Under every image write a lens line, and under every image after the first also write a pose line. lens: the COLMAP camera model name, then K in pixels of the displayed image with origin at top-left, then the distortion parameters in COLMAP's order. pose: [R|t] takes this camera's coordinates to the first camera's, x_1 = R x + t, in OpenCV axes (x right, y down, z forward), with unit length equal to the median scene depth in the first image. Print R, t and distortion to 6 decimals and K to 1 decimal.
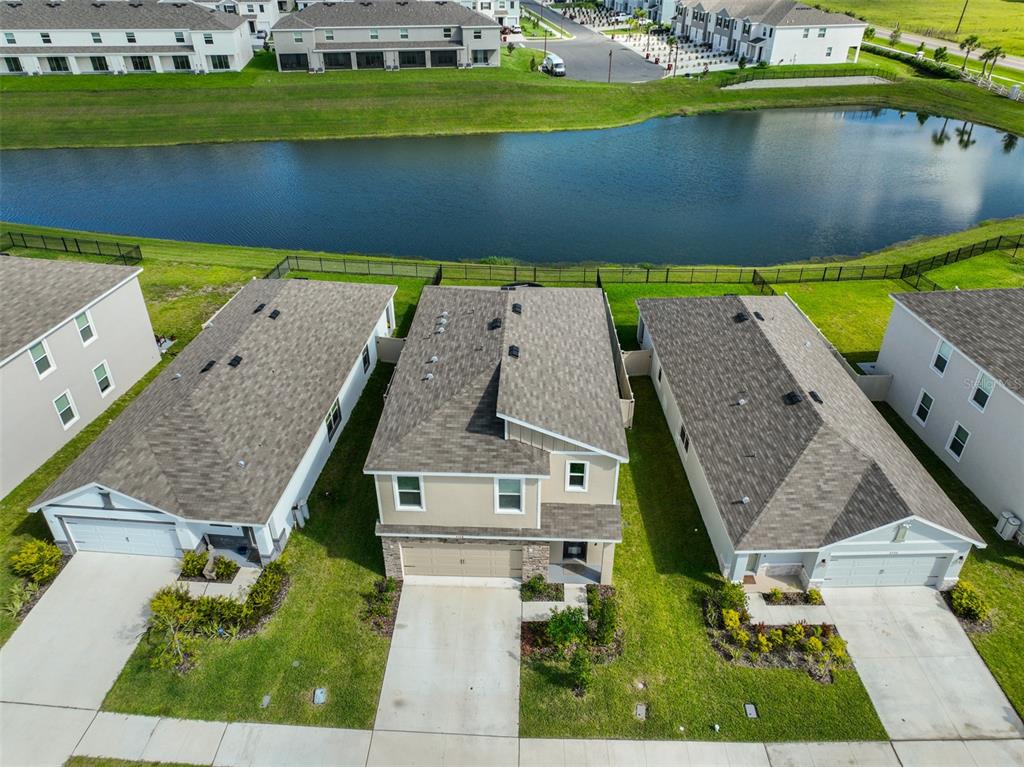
lens RADIAL K [[716.9, 0, 512.0], [0, 716.9, 383.5], [0, 0, 1]] dist [0.007416, 0.009051]
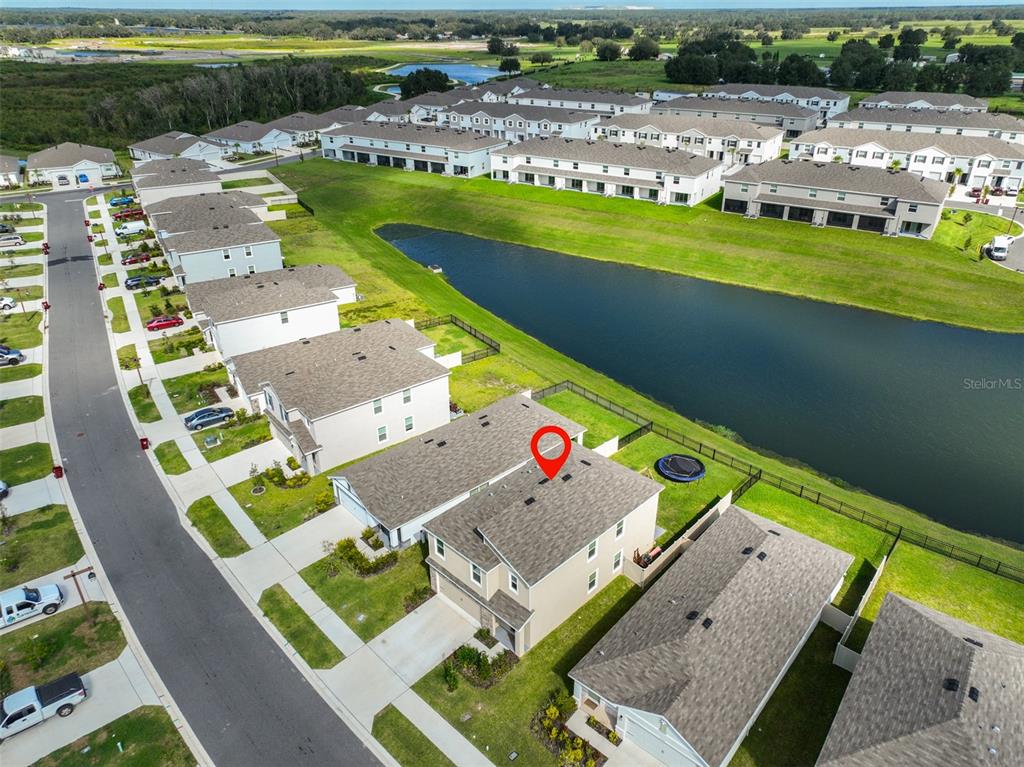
lens RADIAL K [[716.9, 0, 512.0], [0, 716.9, 383.5], [0, 0, 1]] dist [0.007416, 0.009051]
pose [[0.734637, 0.309701, -0.603650, 0.272522], [-0.356543, 0.933201, 0.044867, -0.109482], [0.577222, 0.182266, 0.795986, -0.126365]]
